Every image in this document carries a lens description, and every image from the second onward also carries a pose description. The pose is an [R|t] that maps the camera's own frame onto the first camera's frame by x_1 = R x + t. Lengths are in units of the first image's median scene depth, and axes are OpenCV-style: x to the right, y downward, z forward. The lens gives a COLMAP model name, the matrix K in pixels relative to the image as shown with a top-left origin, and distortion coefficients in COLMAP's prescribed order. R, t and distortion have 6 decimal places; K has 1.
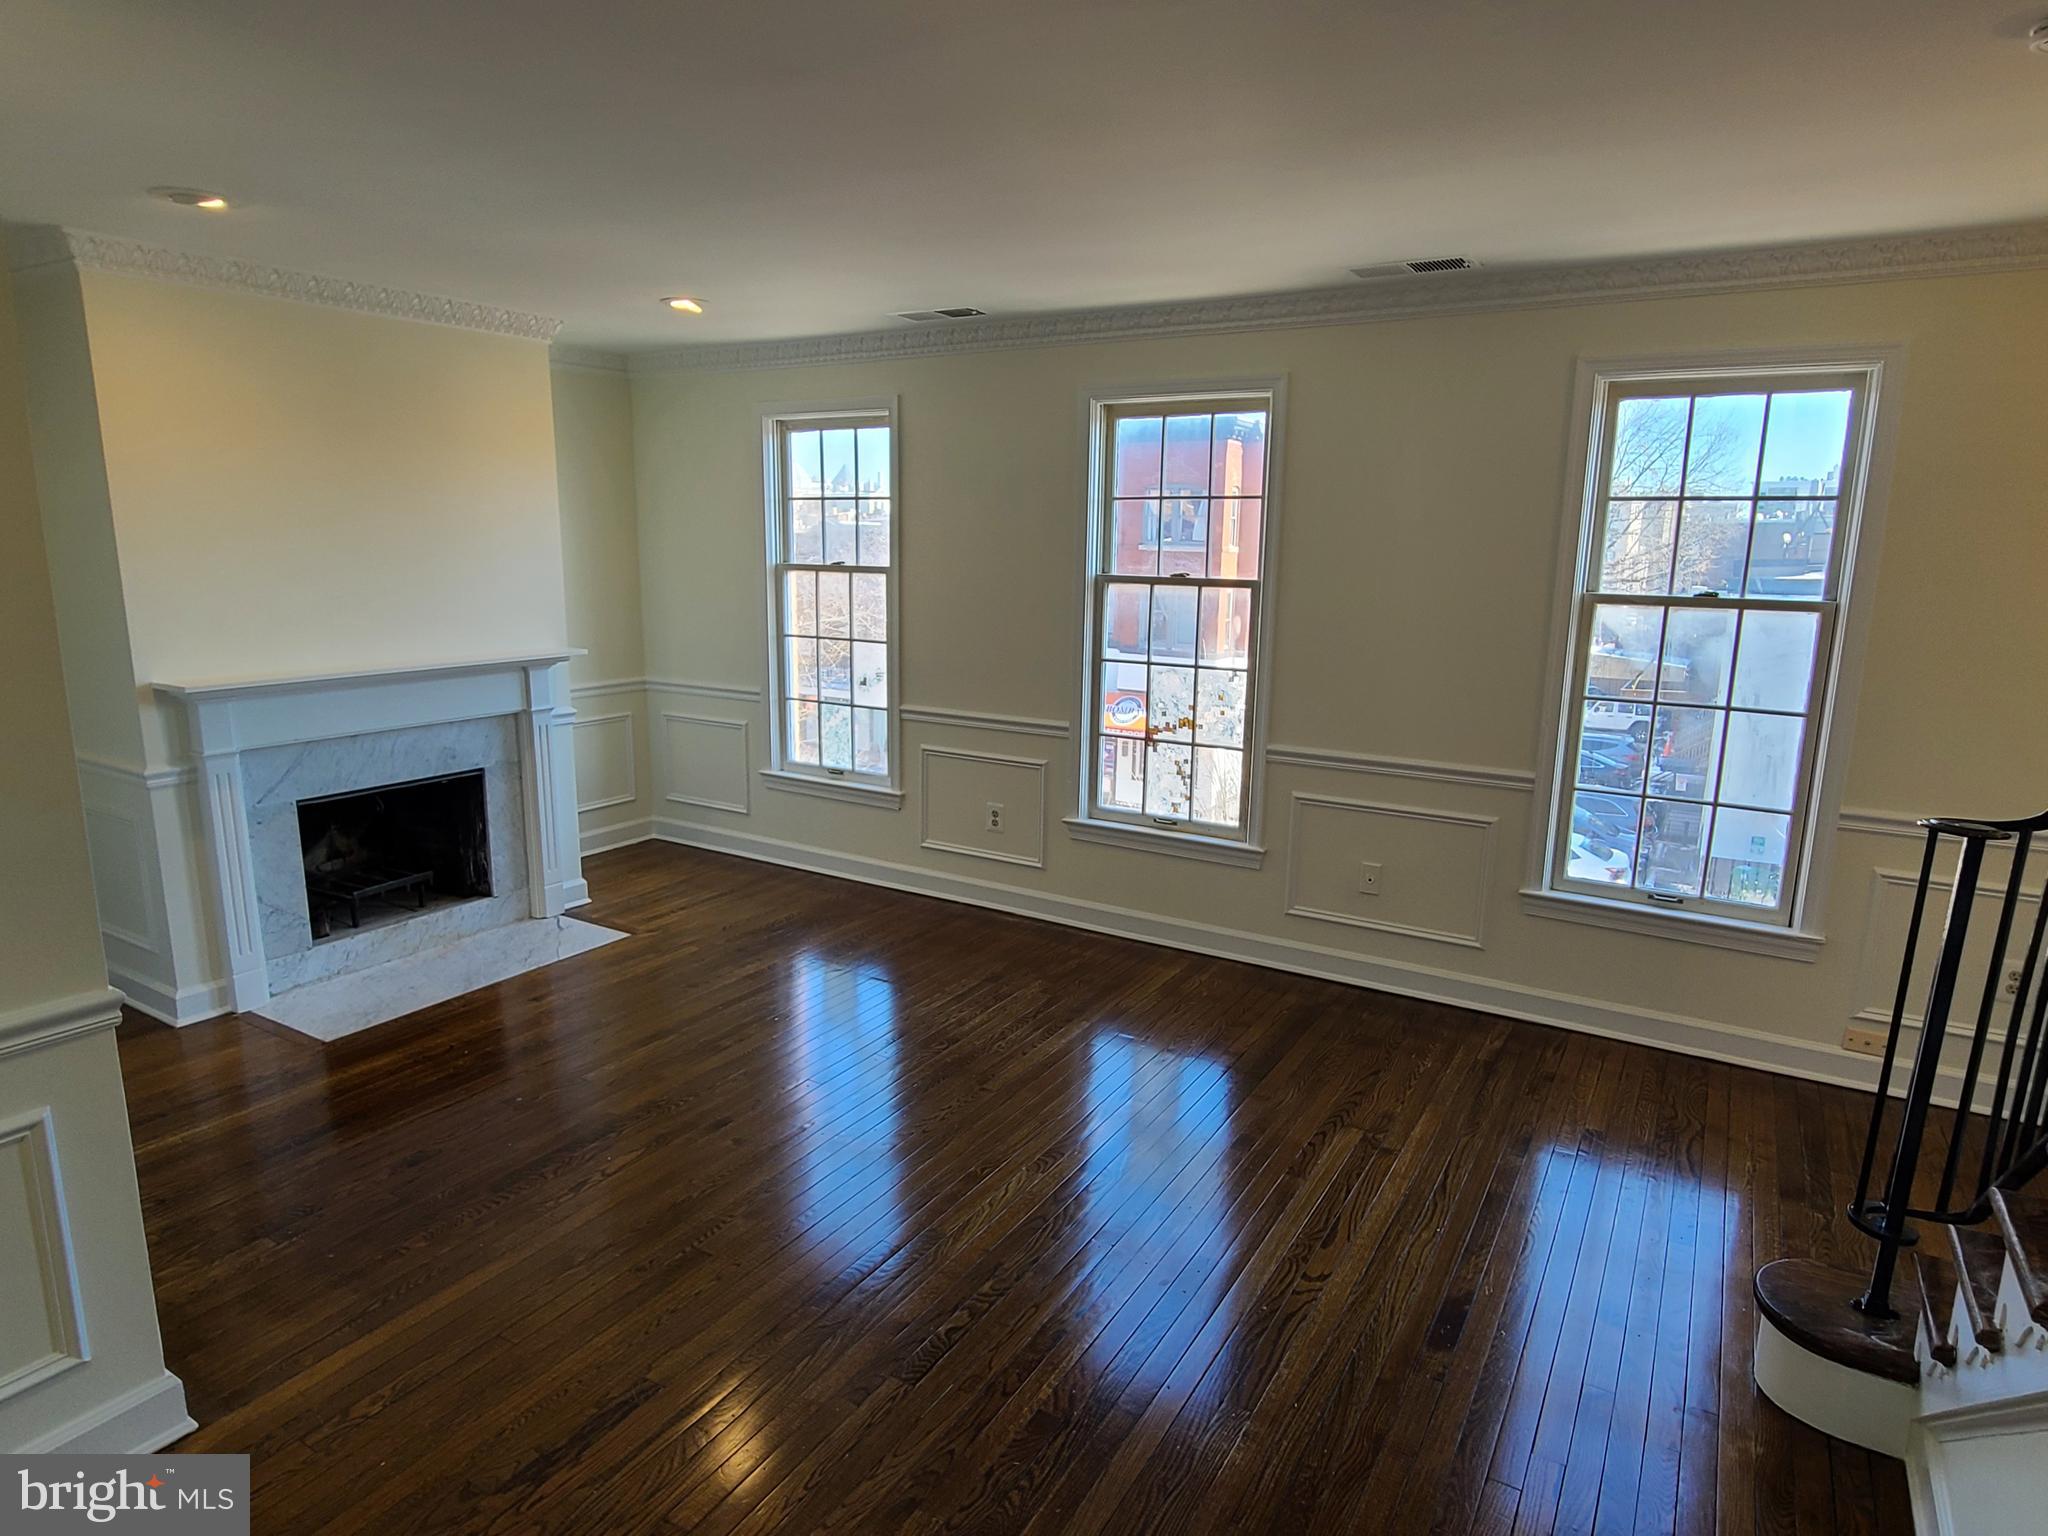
lens RADIAL K [[1196.5, 0, 1021.5], [0, 1196.5, 769.0], [0, 0, 1]] dist [-0.004164, 0.001517]
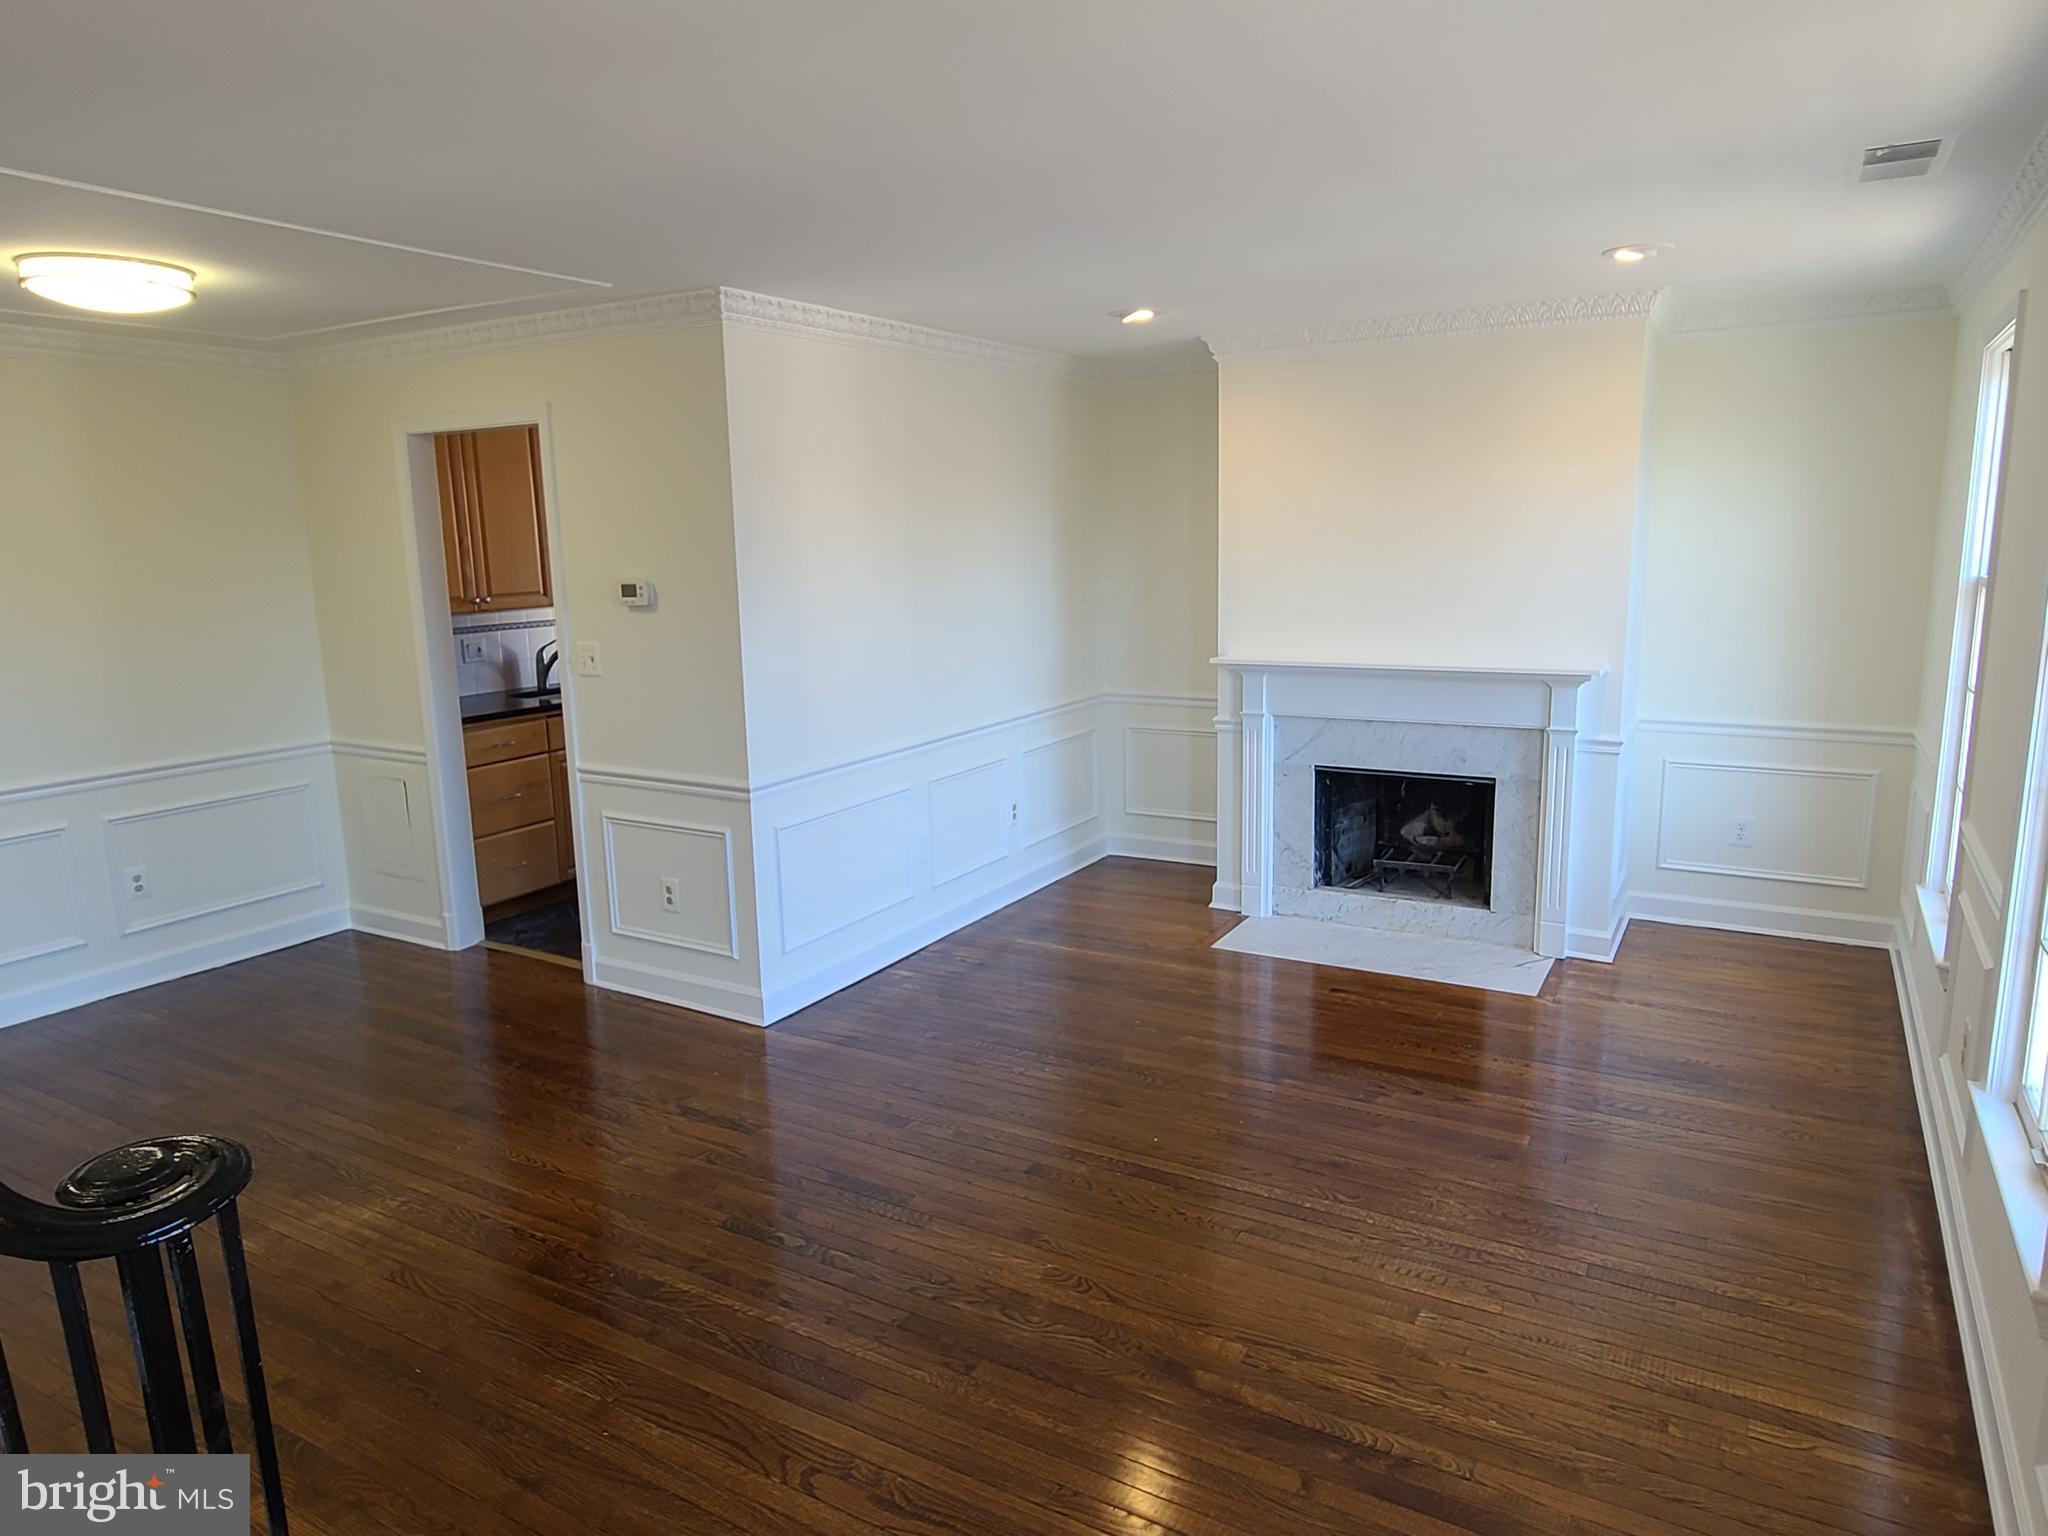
lens RADIAL K [[1273.6, 0, 1024.7], [0, 1273.6, 749.8], [0, 0, 1]] dist [-0.007638, -0.001192]
pose [[0.010496, 0.154826, -0.987886, 0.570355], [-0.170341, 0.973777, 0.150805, -0.115159], [0.985329, 0.166694, 0.036594, 0.580601]]
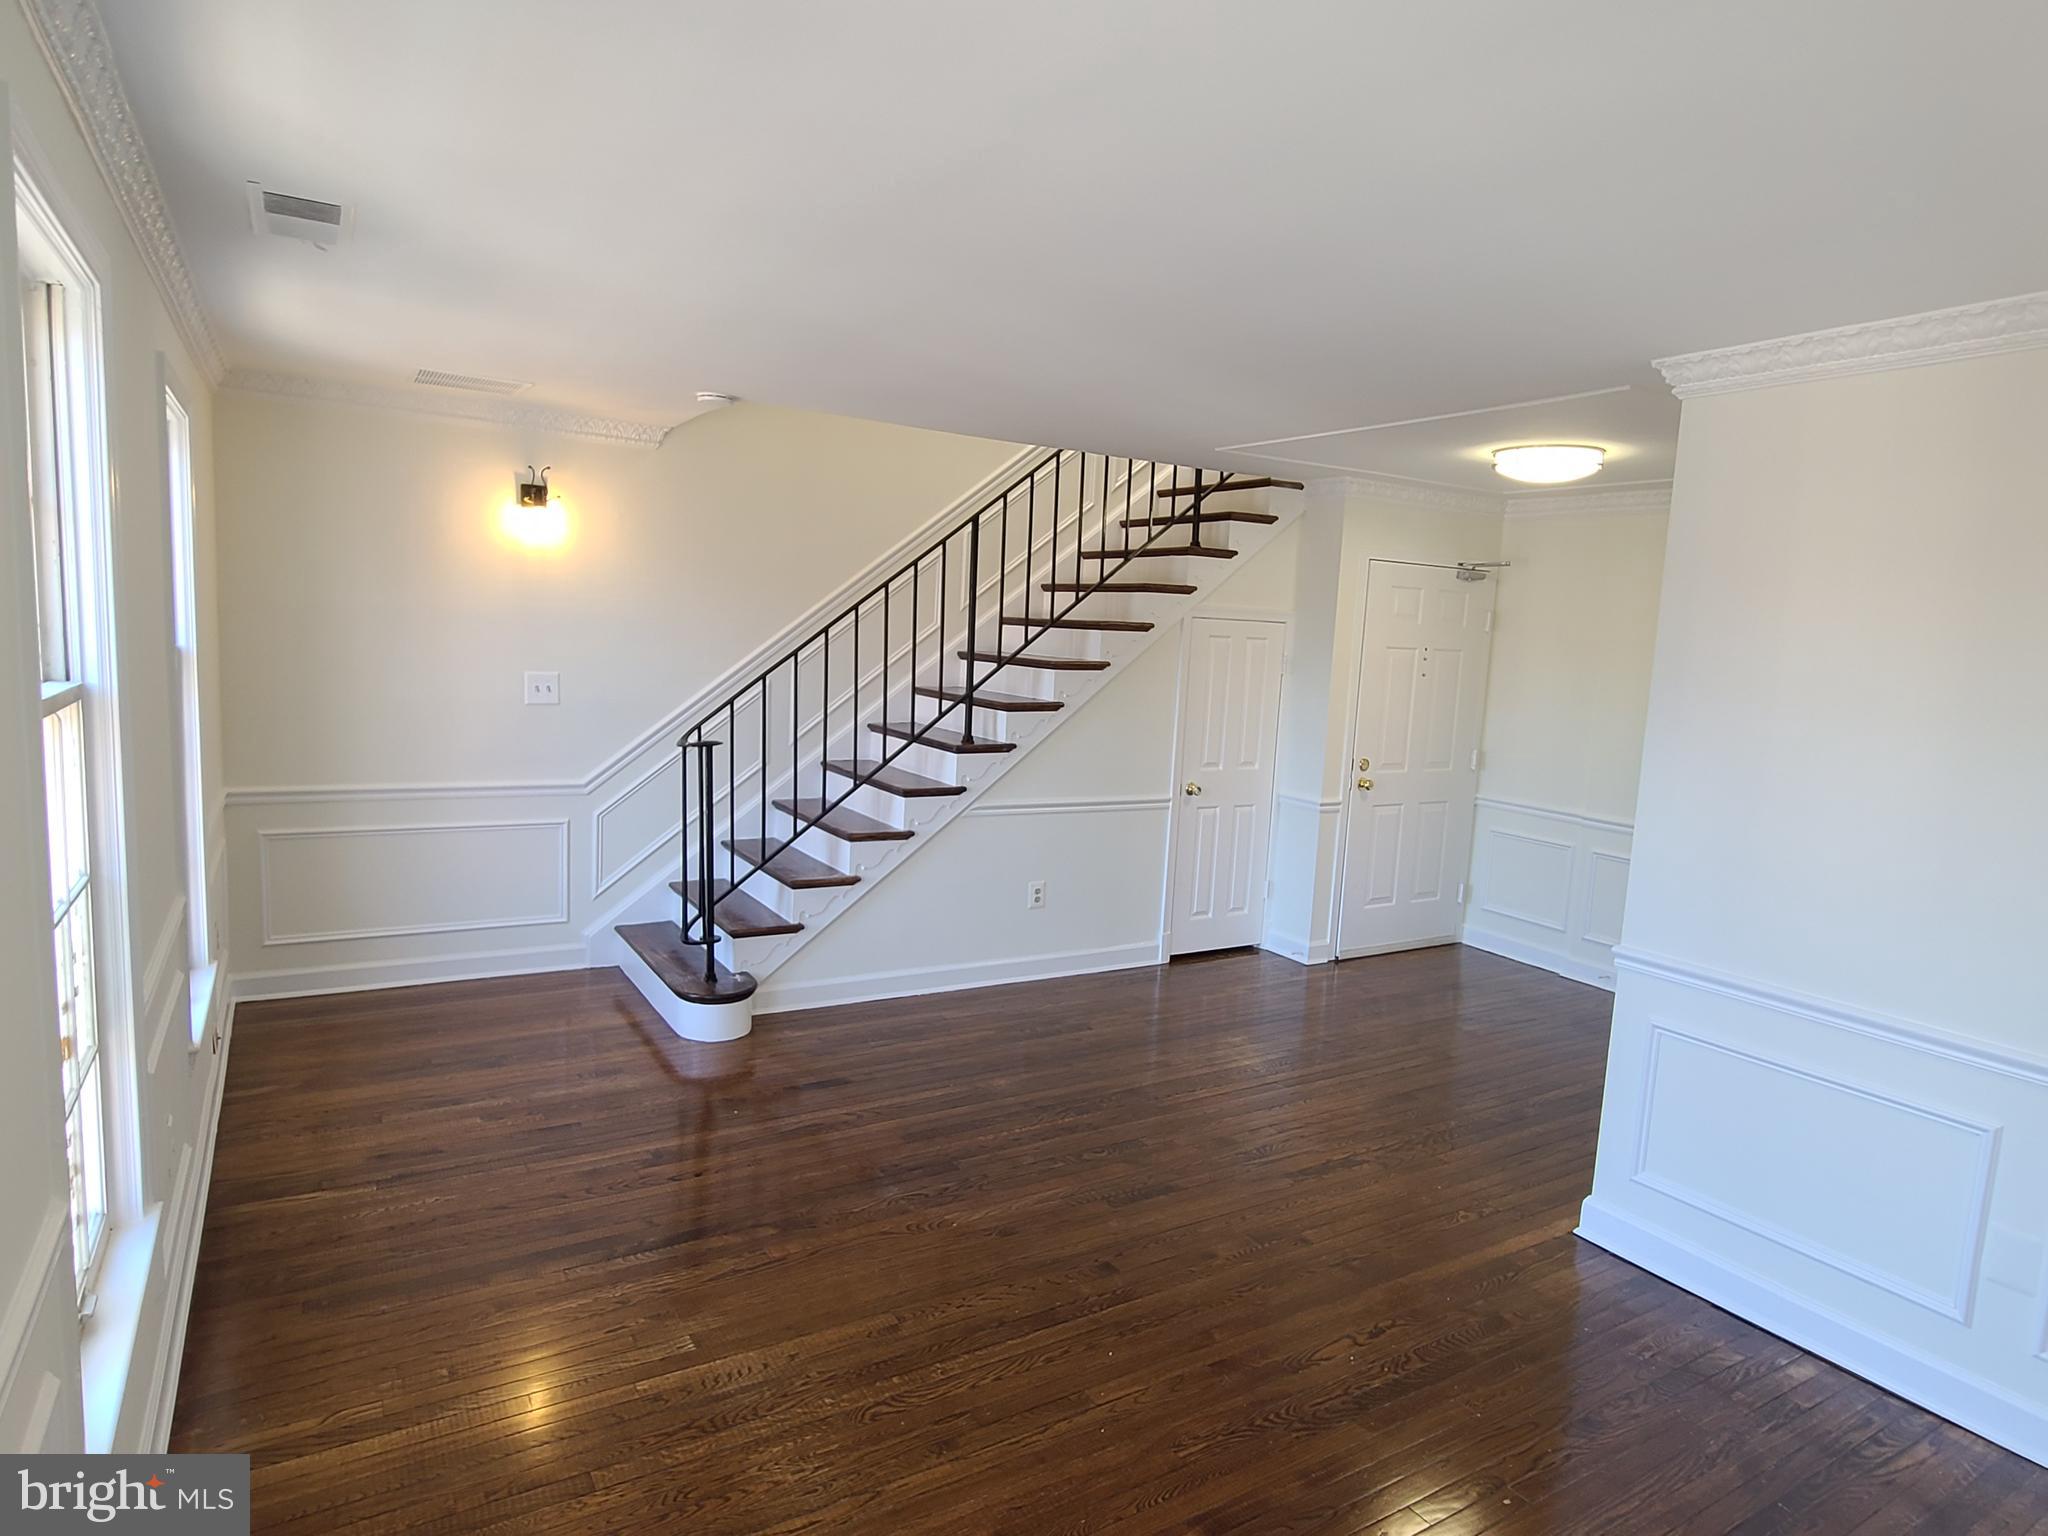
lens RADIAL K [[1196.5, 0, 1015.9], [0, 1196.5, 772.8], [0, 0, 1]] dist [-0.004164, 0.001517]
pose [[-0.883810, -0.119732, 0.452266, -0.313514], [0.024211, 0.953697, 0.299792, -0.236554], [-0.467220, 0.275909, -0.839988, 1.149340]]
